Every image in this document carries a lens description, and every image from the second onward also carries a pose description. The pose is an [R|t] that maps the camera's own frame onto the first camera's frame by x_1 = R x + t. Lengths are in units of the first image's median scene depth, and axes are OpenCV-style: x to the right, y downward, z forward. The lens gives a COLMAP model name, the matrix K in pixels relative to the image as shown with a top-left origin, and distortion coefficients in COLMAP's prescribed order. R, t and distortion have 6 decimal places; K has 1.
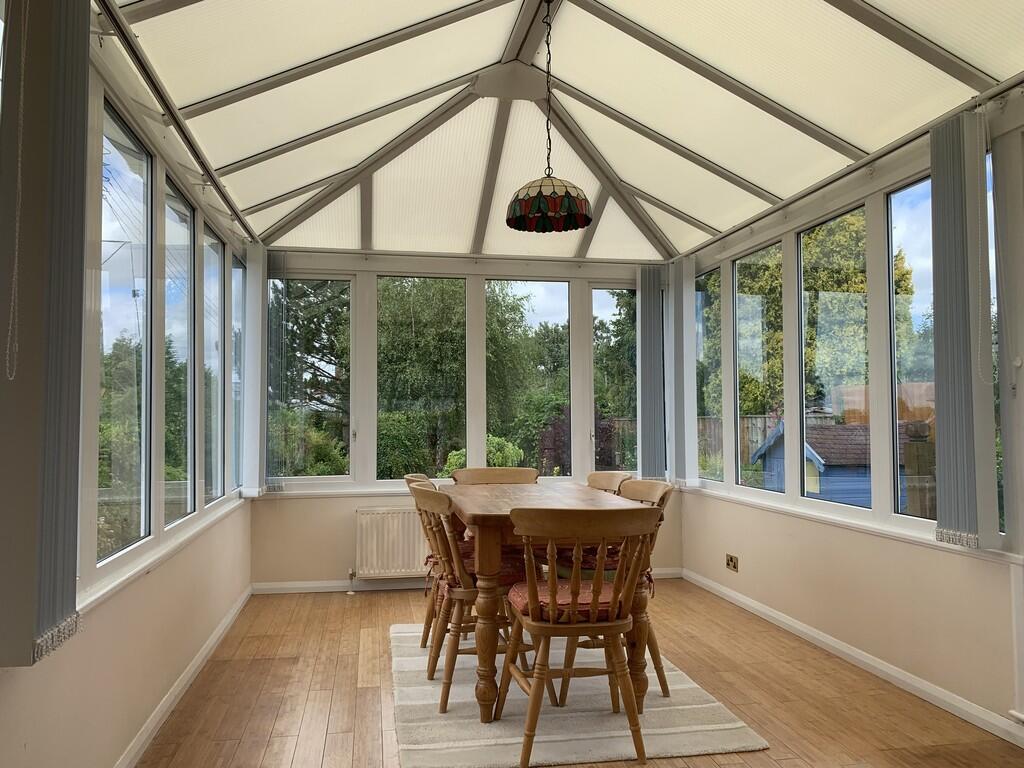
lens RADIAL K [[783.9, 0, 512.6], [0, 783.9, 376.5], [0, 0, 1]] dist [0.031591, -0.043160]
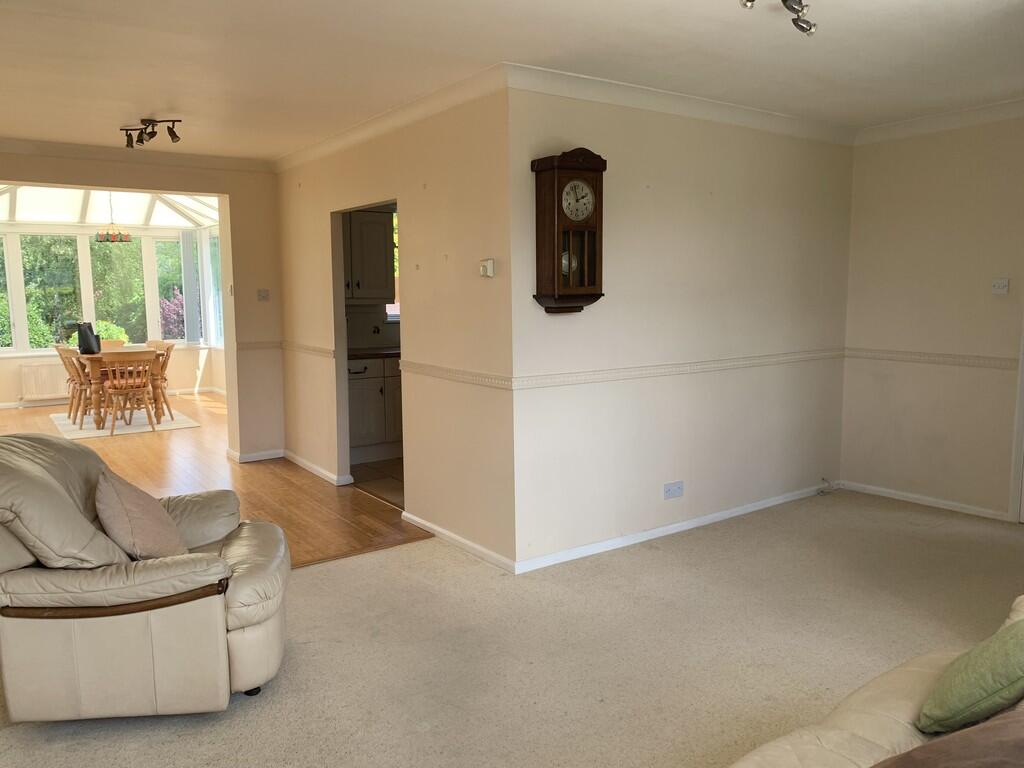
lens RADIAL K [[783.9, 0, 511.9], [0, 783.9, 378.7], [0, 0, 1]] dist [0.031591, -0.043160]
pose [[0.906837, -0.057111, 0.417595, 0.132289], [-0.015421, 0.985618, 0.168281, -0.223653], [-0.421200, -0.159043, 0.892914, -1.985067]]
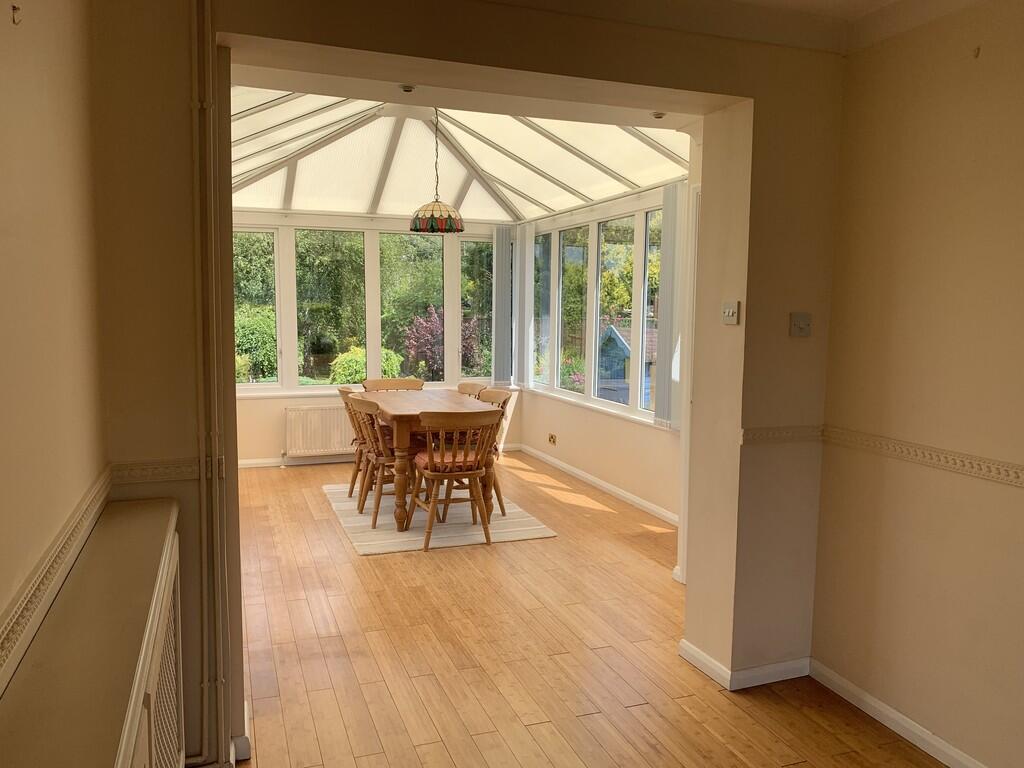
lens RADIAL K [[783.9, 0, 521.6], [0, 783.9, 368.5], [0, 0, 1]] dist [0.031591, -0.043160]
pose [[0.981671, -0.004017, 0.190539, -0.094745], [-0.021845, 0.990817, 0.133437, -0.145436], [-0.189325, -0.135154, 0.972568, -0.648052]]
